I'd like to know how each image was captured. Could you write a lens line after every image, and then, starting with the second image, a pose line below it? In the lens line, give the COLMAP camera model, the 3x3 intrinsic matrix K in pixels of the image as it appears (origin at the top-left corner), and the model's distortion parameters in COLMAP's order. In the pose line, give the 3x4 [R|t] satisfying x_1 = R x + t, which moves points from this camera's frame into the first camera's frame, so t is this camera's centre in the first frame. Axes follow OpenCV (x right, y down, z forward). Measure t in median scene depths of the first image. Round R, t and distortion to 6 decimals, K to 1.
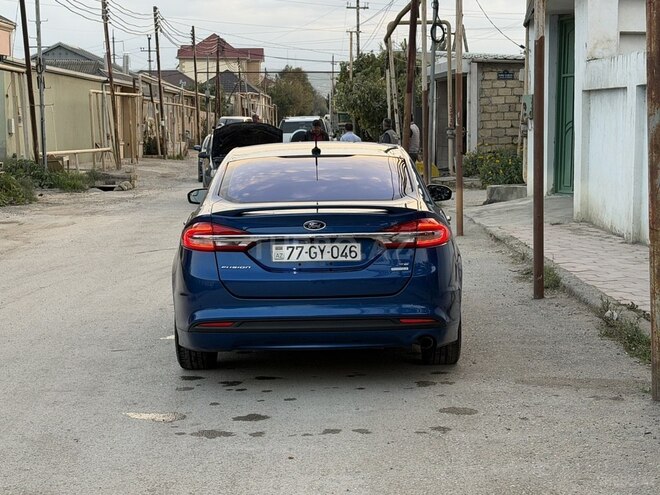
lens RADIAL K [[1280.8, 0, 330.0], [0, 1280.8, 247.5], [0, 0, 1]] dist [0.148610, -0.076777]
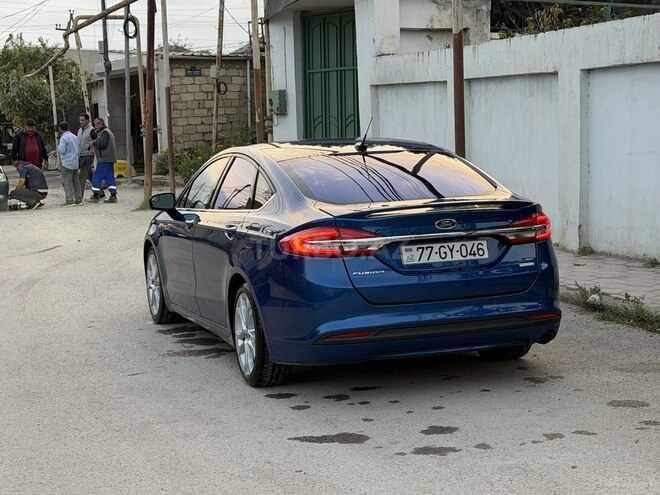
lens RADIAL K [[1280.8, 0, 330.0], [0, 1280.8, 247.5], [0, 0, 1]] dist [0.148610, -0.076777]
pose [[0.946239, -0.052900, 0.319112, -0.389929], [0.052353, 0.998576, 0.010298, -0.013778], [-0.319202, 0.006962, 0.947661, 0.118572]]
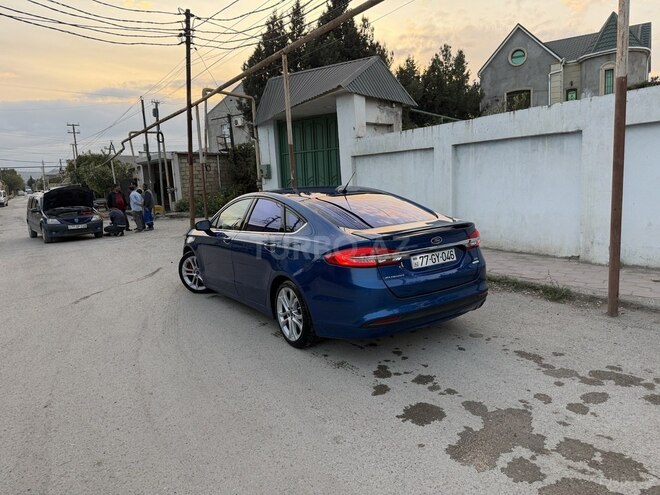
lens RADIAL K [[451.7, 0, 330.0], [0, 451.7, 247.5], [0, 0, 1]] dist [0.116291, -0.196009]
pose [[0.833720, -0.118102, 0.539409, -0.385806], [0.097959, 0.992999, 0.066007, -0.104997], [-0.543428, -0.002192, 0.839453, 1.211675]]
